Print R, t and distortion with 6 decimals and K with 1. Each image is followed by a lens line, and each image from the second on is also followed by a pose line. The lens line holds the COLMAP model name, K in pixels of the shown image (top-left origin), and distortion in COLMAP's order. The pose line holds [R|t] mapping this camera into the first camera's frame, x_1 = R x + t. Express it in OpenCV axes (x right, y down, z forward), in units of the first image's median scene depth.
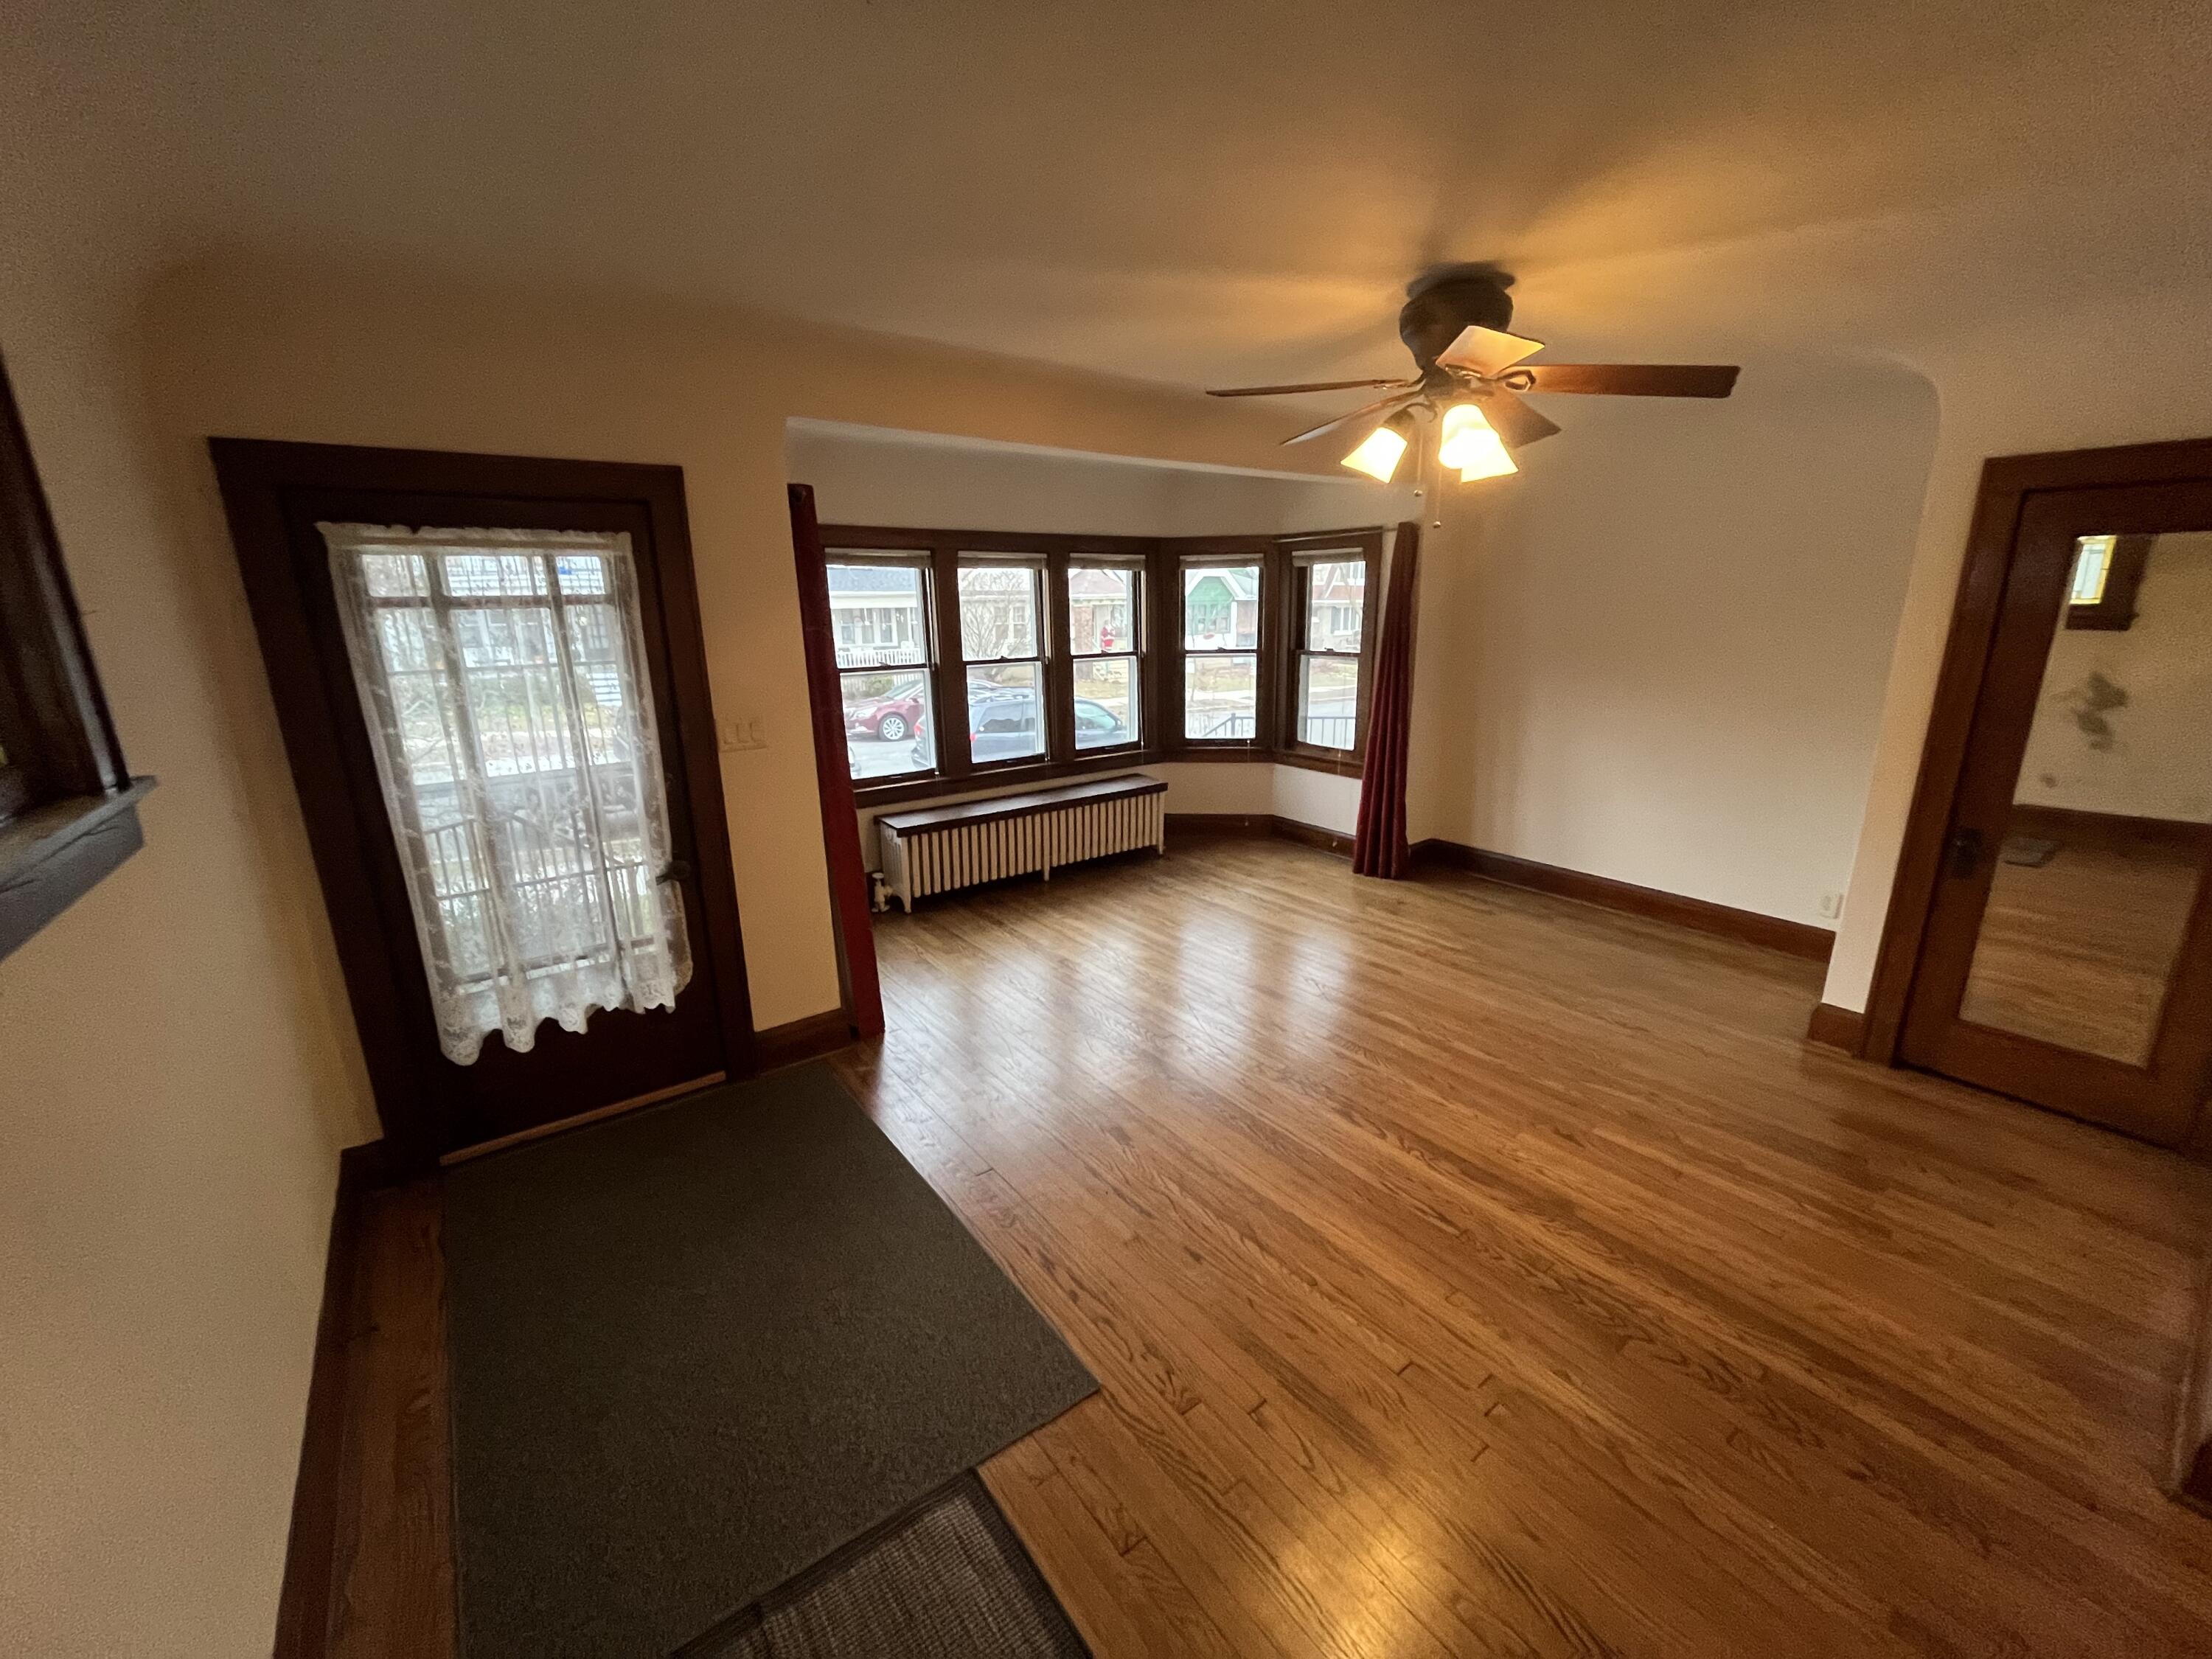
lens RADIAL K [[882.3, 0, 1104.3], [0, 882.3, 833.1], [0, 0, 1]] dist [-0.005224, -0.000483]
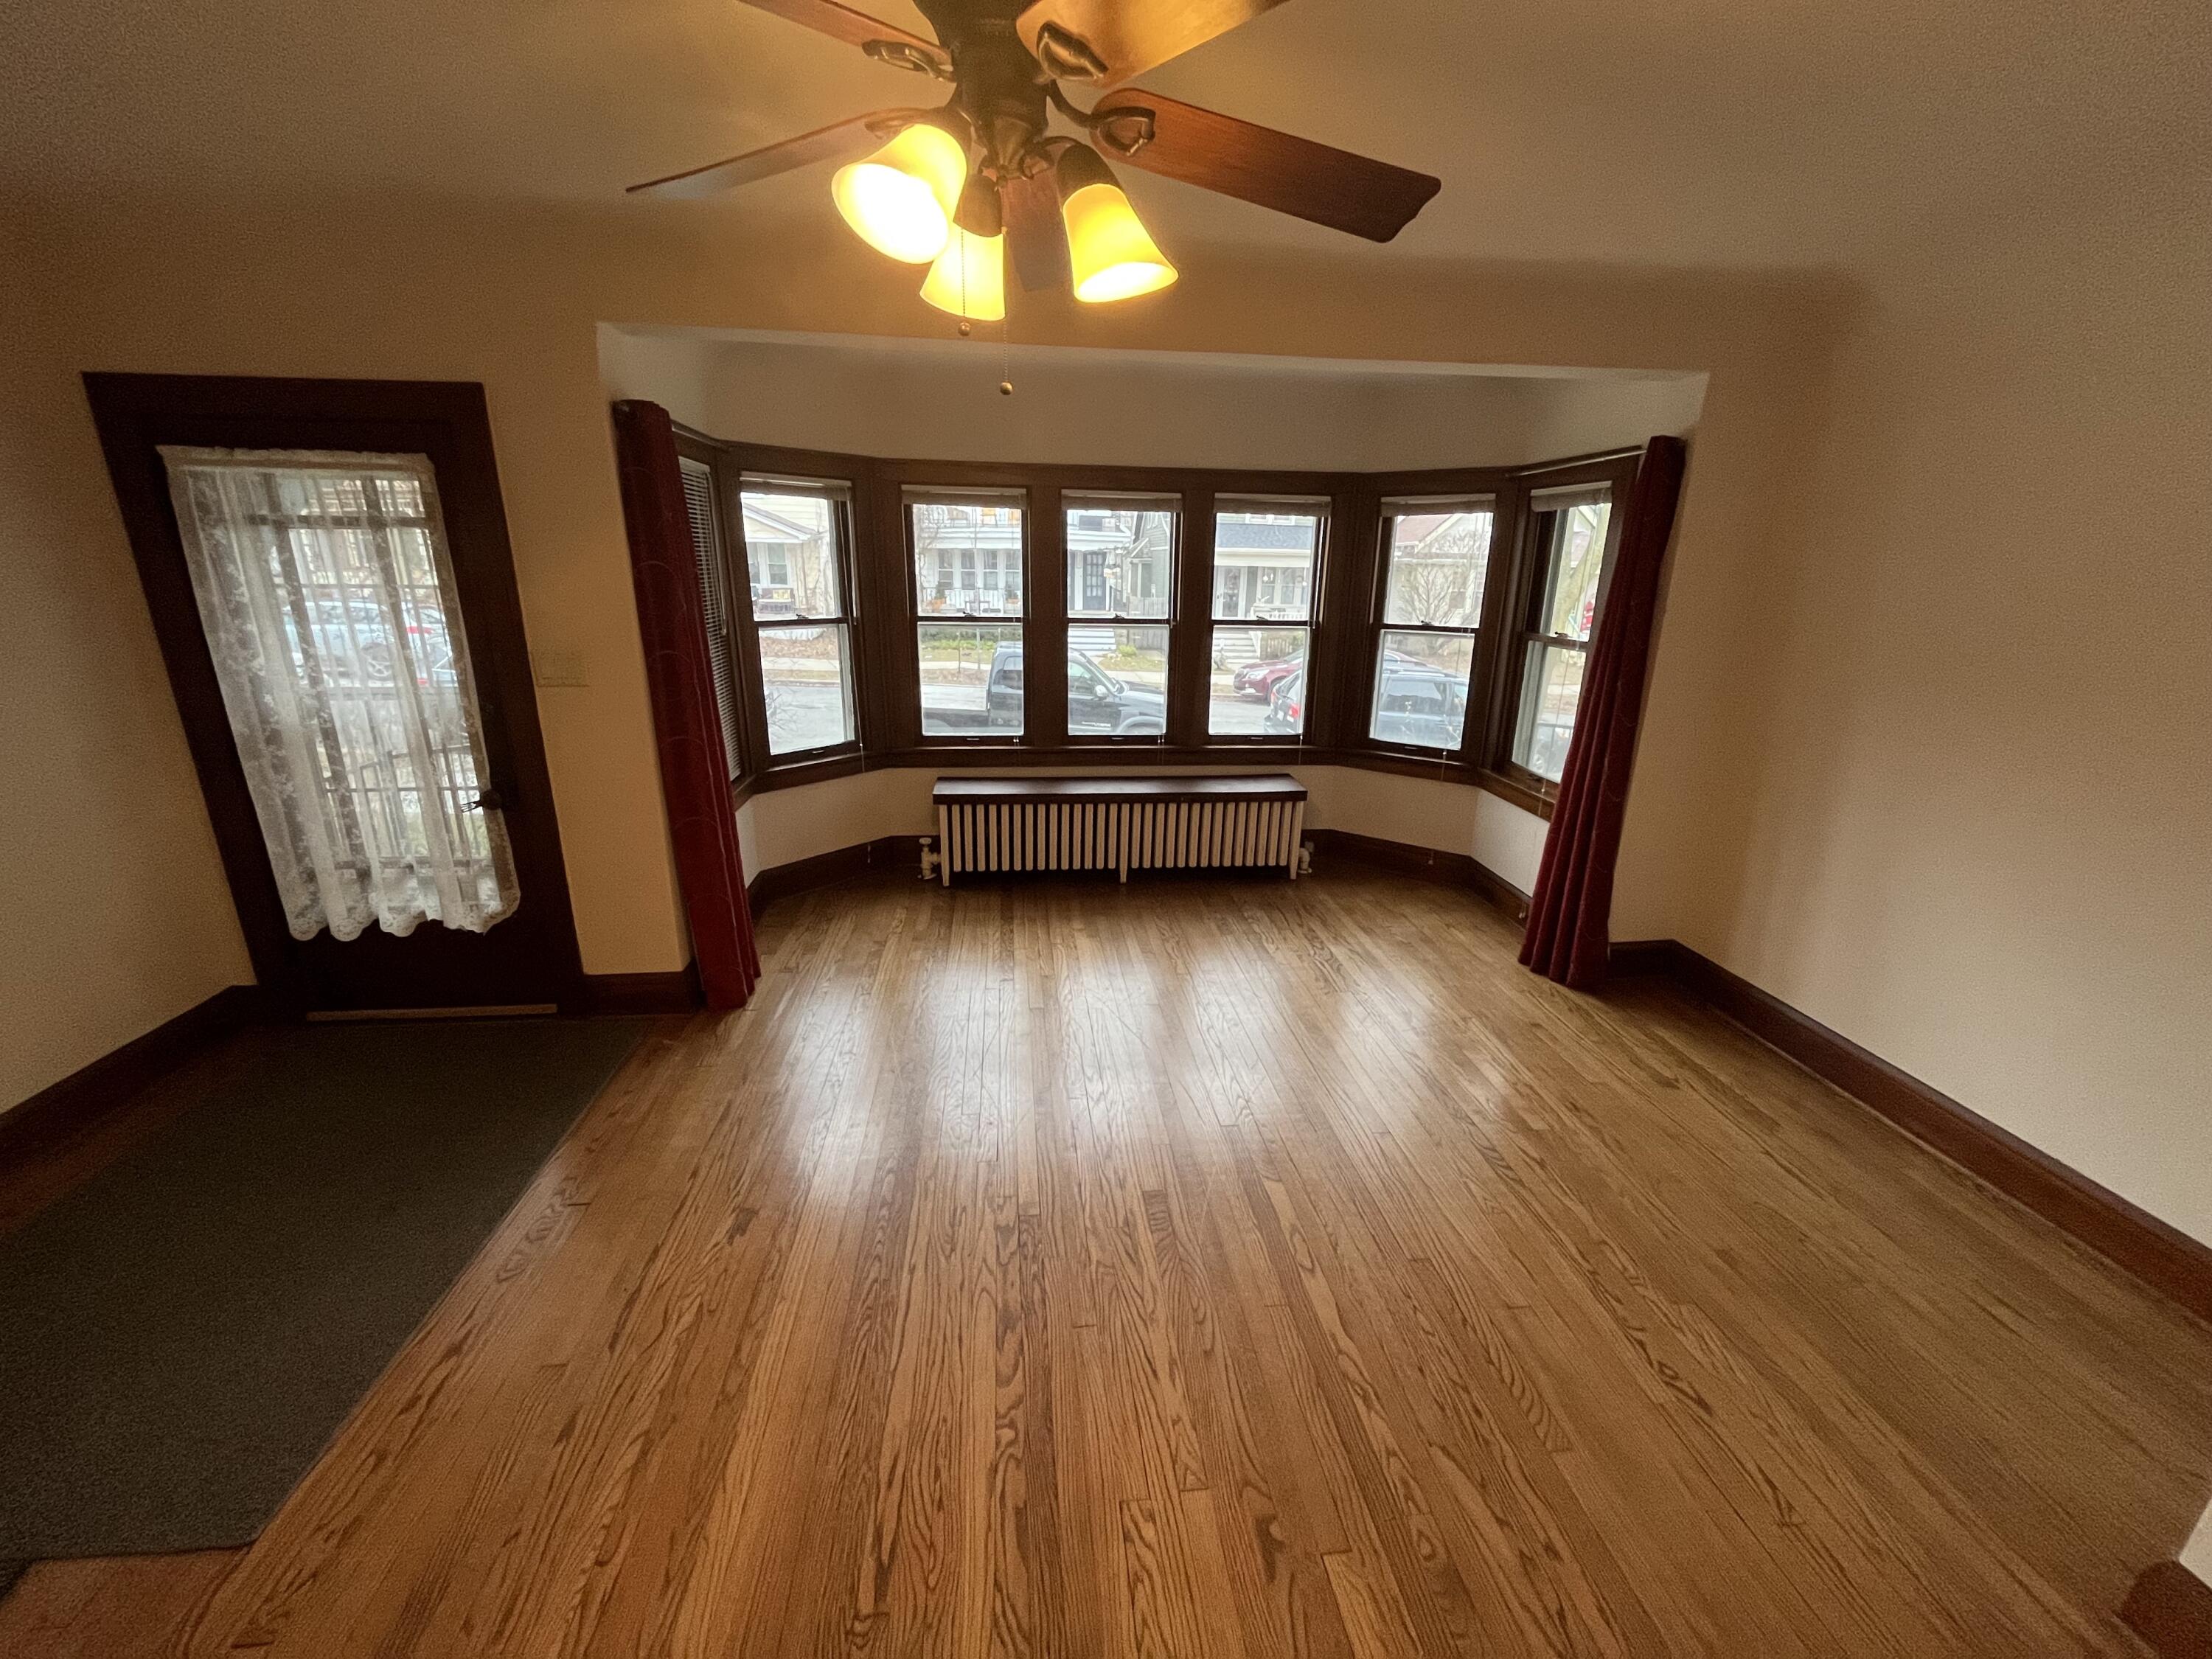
lens RADIAL K [[882.3, 0, 1112.1], [0, 882.3, 836.3], [0, 0, 1]] dist [-0.005224, -0.000483]
pose [[0.862203, 0.181079, -0.473092, 0.355066], [-0.159047, 0.983468, 0.086569, -0.068375], [0.480947, 0.000604, 0.876749, 0.270923]]
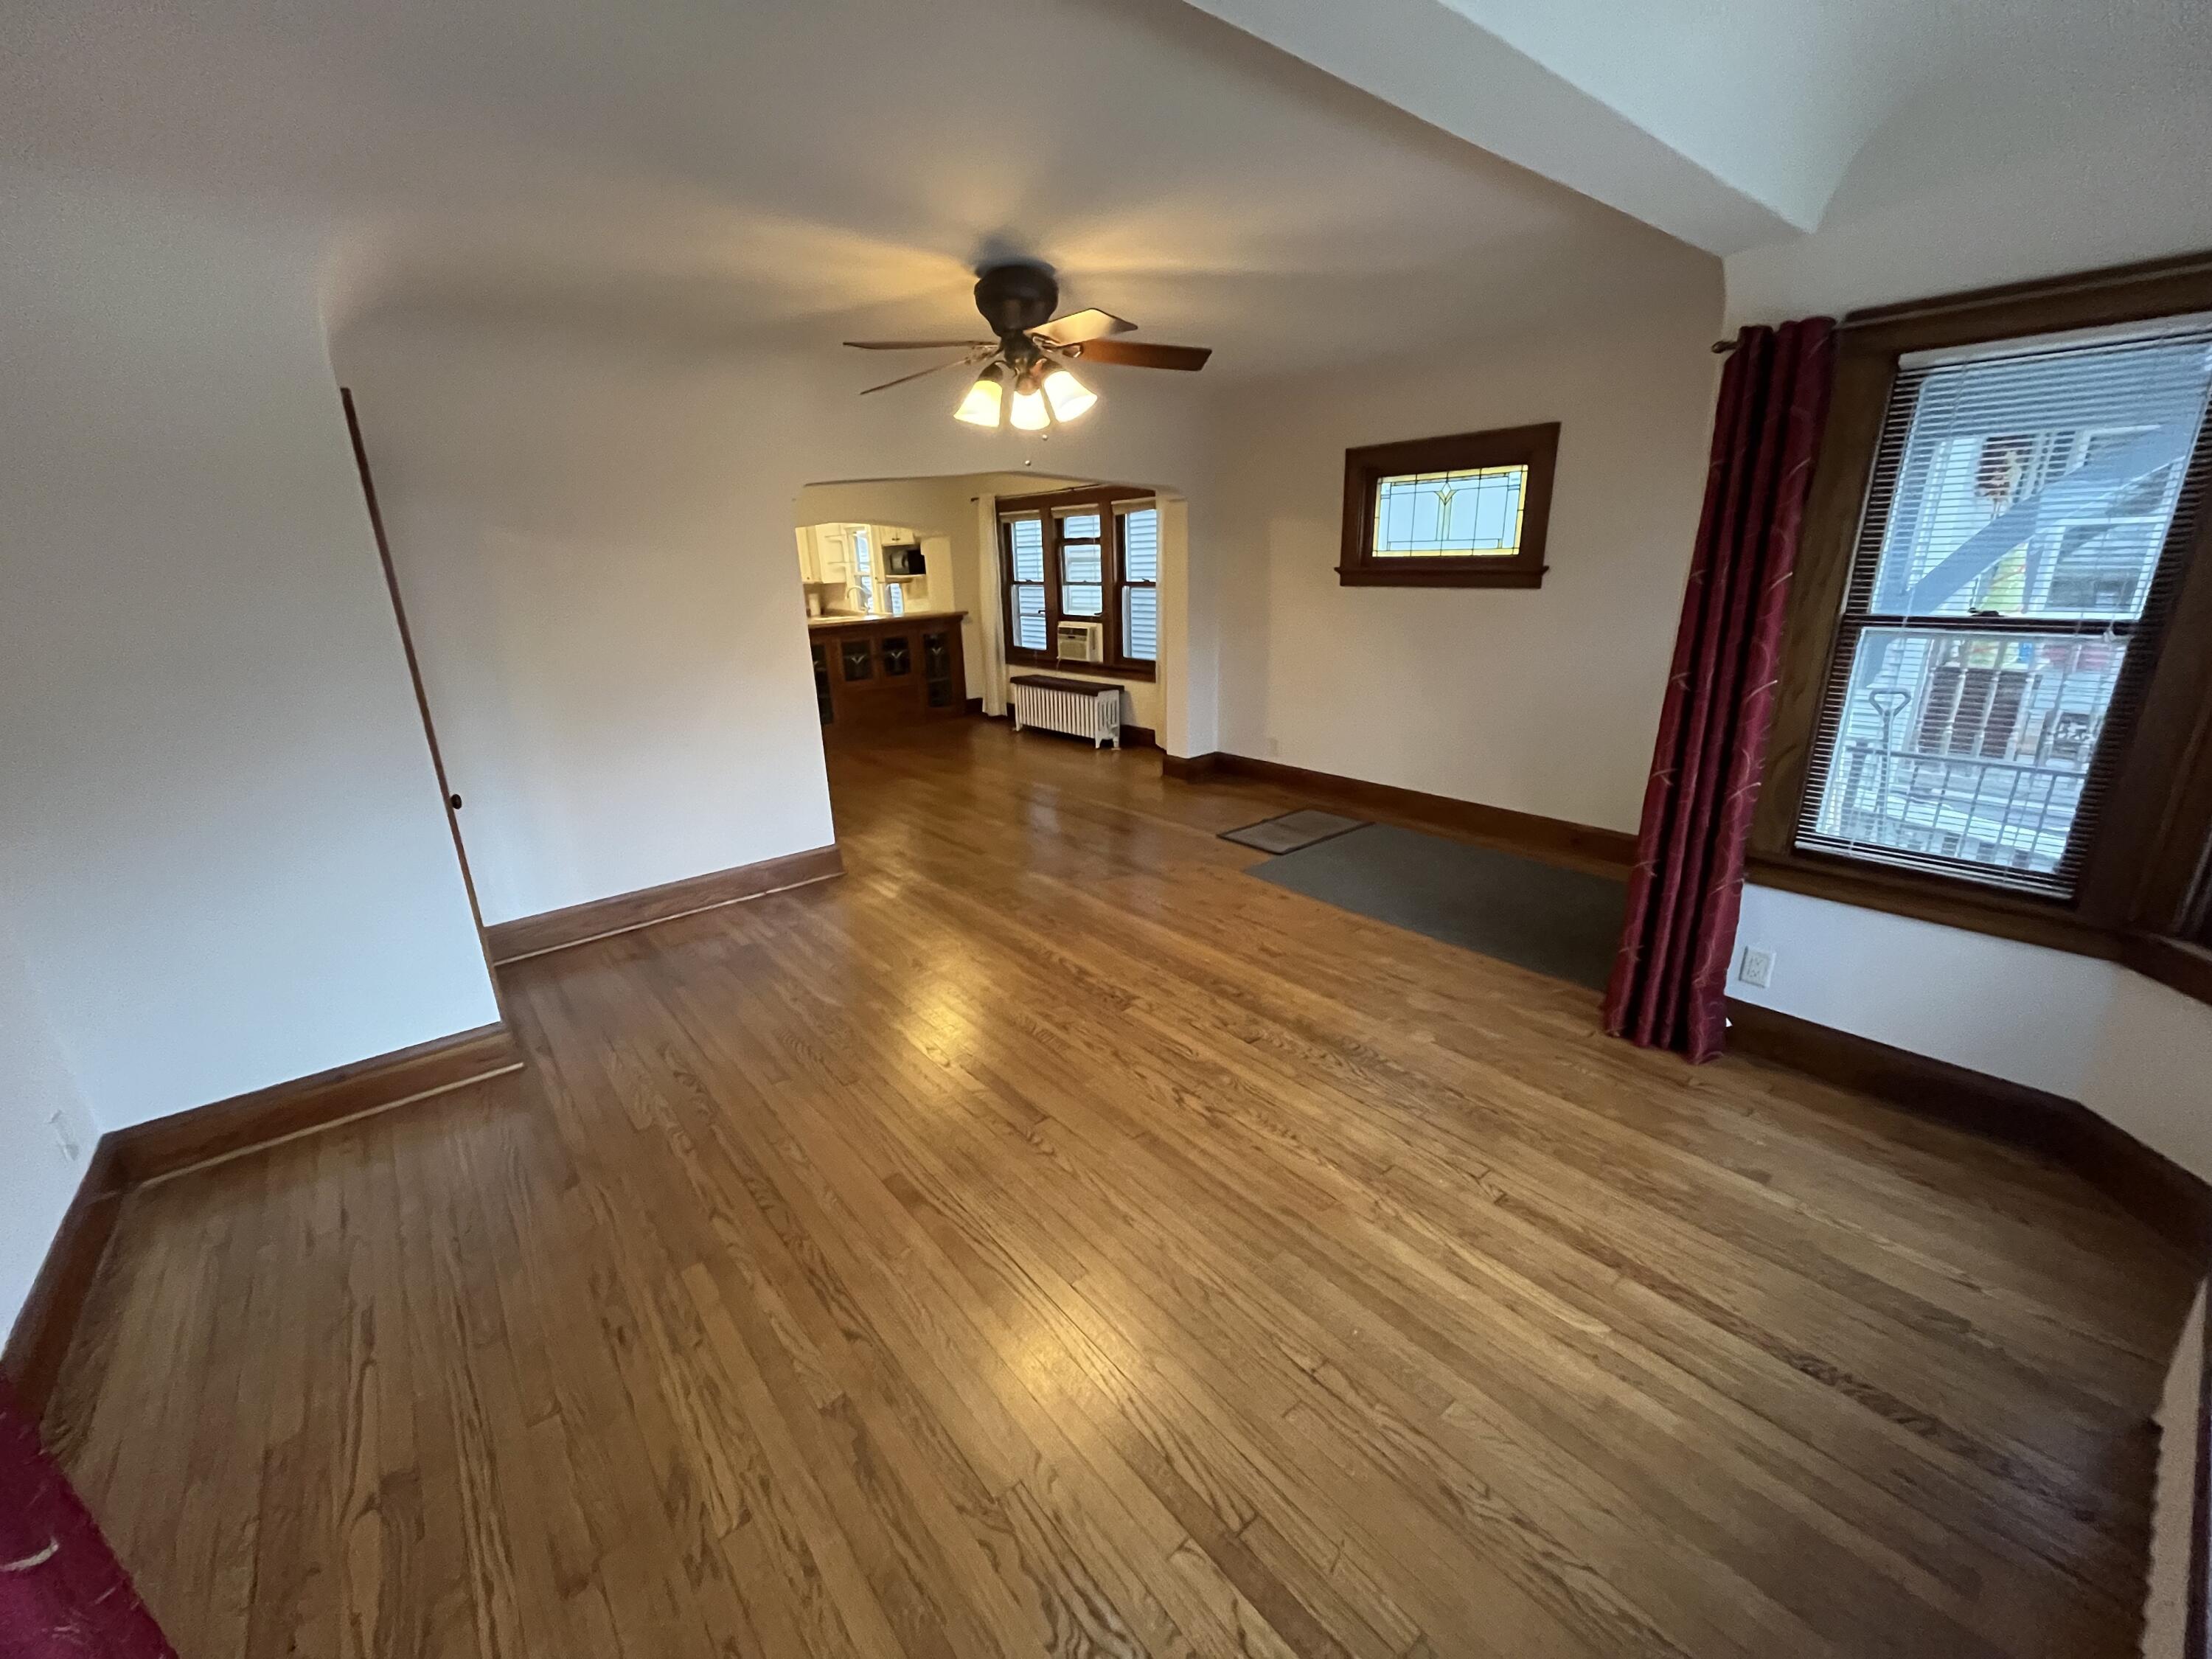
lens RADIAL K [[882.3, 0, 1082.1], [0, 882.3, 836.1], [0, 0, 1]] dist [-0.005224, -0.000483]
pose [[-0.998641, 0.051496, -0.007969, 0.164985], [0.039150, 0.842388, 0.537448, -0.278174], [0.034390, 0.536406, -0.843259, 1.133595]]
